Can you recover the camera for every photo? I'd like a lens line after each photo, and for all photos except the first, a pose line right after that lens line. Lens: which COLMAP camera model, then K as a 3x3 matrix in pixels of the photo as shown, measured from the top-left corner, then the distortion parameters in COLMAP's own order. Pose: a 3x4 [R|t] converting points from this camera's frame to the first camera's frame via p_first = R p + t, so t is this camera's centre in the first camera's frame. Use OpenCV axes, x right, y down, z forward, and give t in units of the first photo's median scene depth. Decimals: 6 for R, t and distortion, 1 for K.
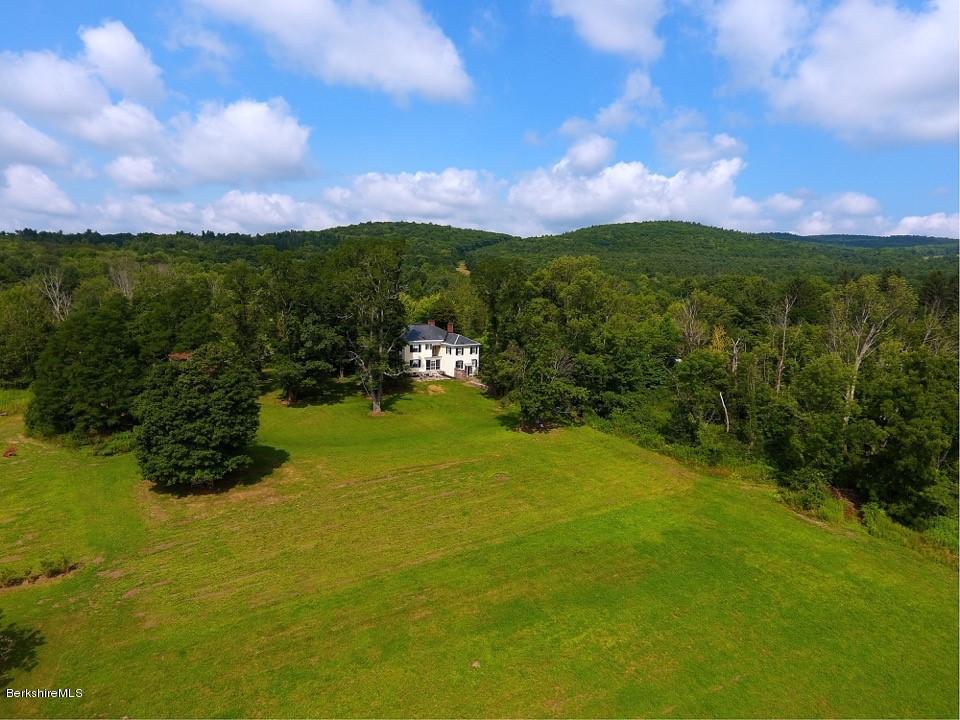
lens RADIAL K [[537.6, 0, 480.0], [0, 537.6, 360.0], [0, 0, 1]] dist [-0.004662, -0.001024]
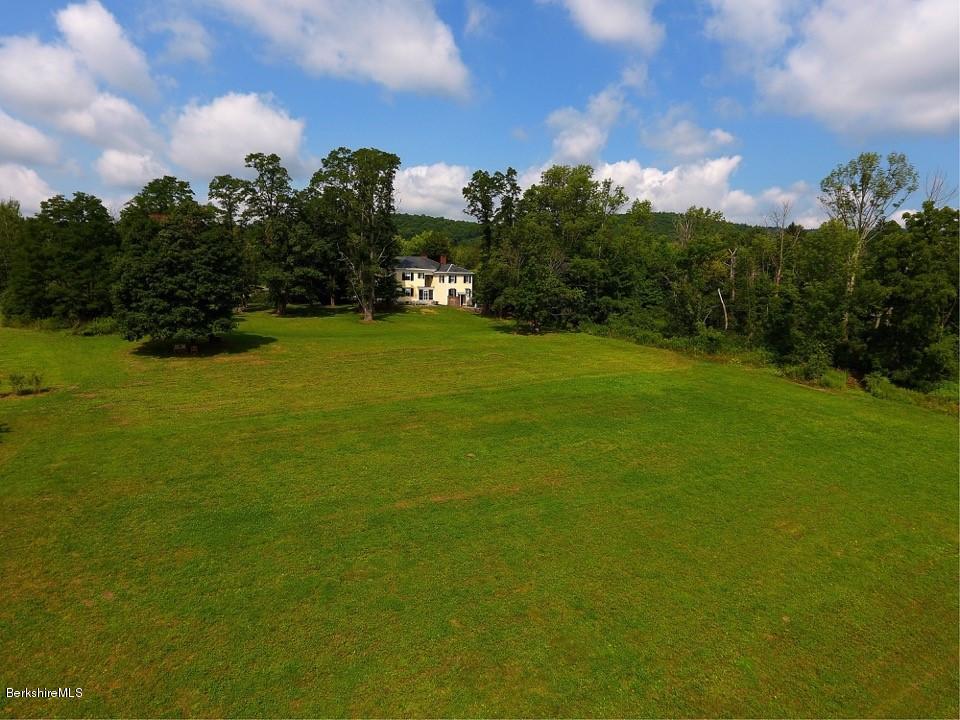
lens RADIAL K [[537.6, 0, 480.0], [0, 537.6, 360.0], [0, 0, 1]] dist [-0.004662, -0.001024]
pose [[0.999911, -0.007481, 0.011070, -0.000181], [0.007386, 0.999936, 0.008556, 0.174700], [-0.011134, -0.008473, 0.999902, 0.022595]]
